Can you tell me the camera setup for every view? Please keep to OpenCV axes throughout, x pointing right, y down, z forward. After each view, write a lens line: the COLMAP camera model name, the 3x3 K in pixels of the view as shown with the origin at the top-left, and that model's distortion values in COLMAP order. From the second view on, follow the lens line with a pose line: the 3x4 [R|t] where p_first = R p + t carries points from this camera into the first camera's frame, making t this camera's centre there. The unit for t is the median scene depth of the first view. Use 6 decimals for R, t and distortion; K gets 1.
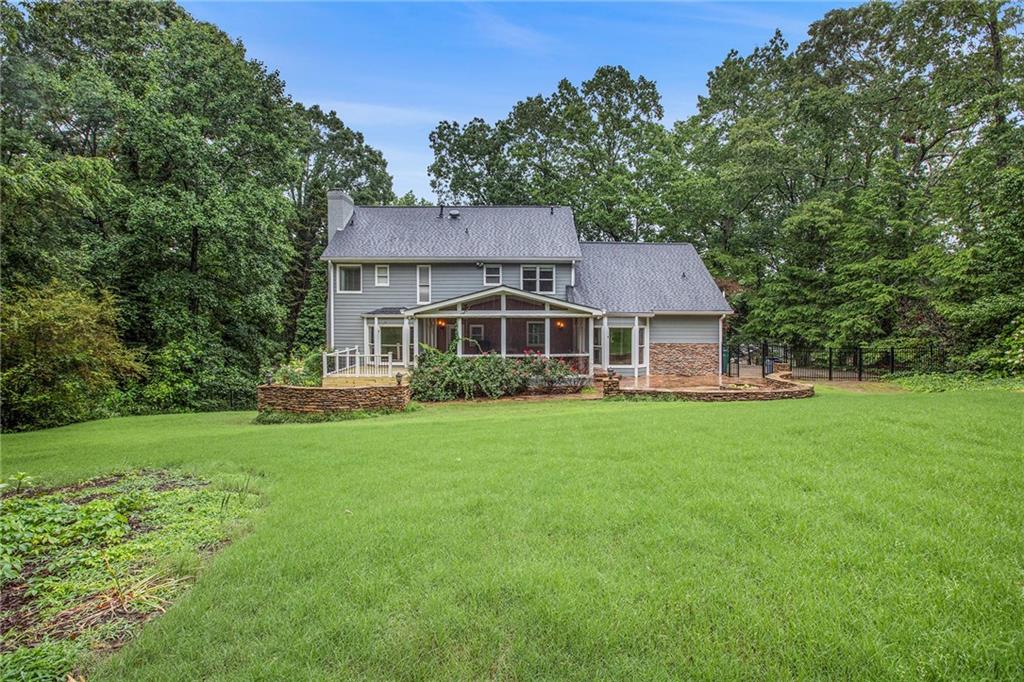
lens RADIAL K [[476.1, 0, 514.4], [0, 476.1, 361.2], [0, 0, 1]] dist [-0.061858, 0.027019]
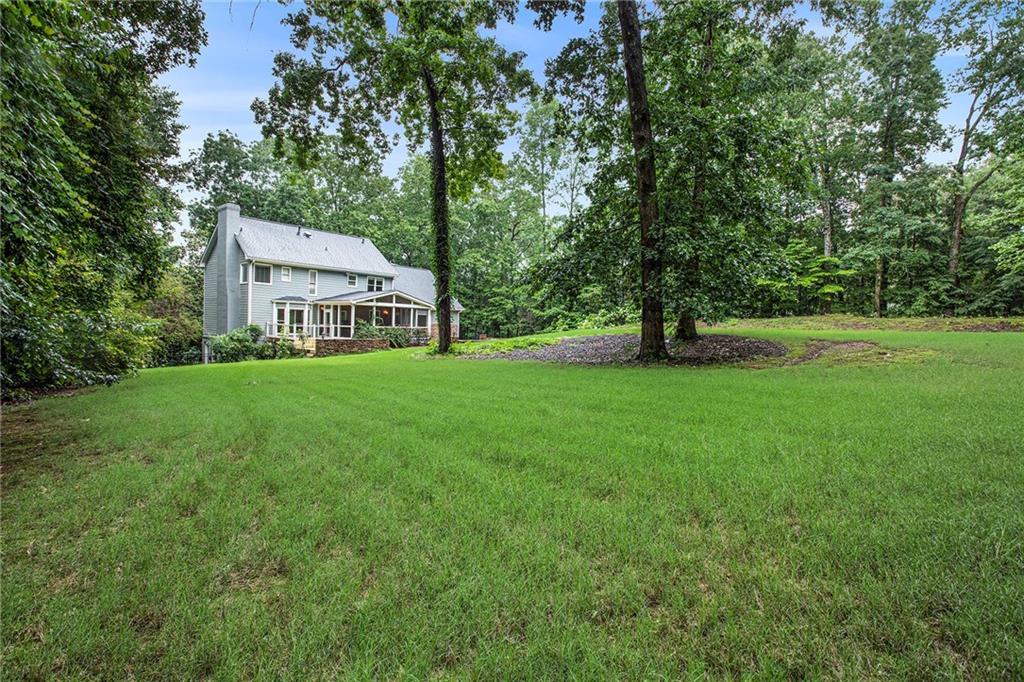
lens RADIAL K [[472.8, 0, 512.0], [0, 472.8, 341.0], [0, 0, 1]] dist [-0.060656, 0.026147]
pose [[0.645406, -0.004865, 0.763824, -0.928471], [0.036581, 0.999029, -0.024546, 0.084574], [-0.762963, 0.043784, 0.644958, -0.443323]]
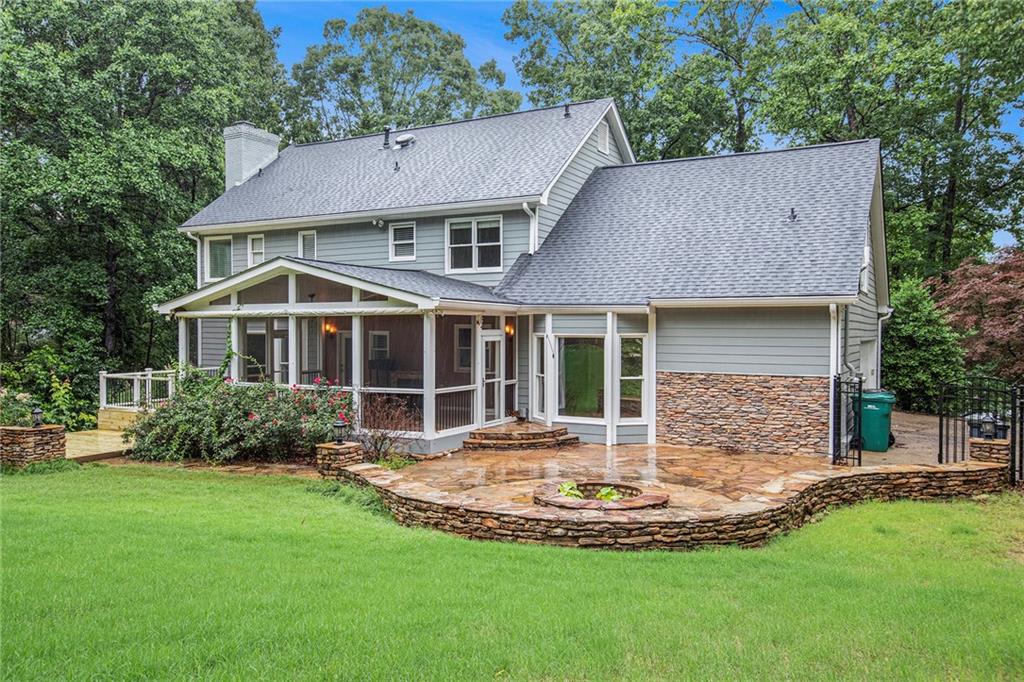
lens RADIAL K [[762.6, 0, 512.0], [0, 762.6, 341.0], [0, 0, 1]] dist [-0.002629, 0.000258]
pose [[0.871346, 0.008051, -0.490603, 0.508075], [-0.041432, 0.997502, -0.057217, -0.019982], [0.488917, 0.070183, 0.869503, 0.301539]]
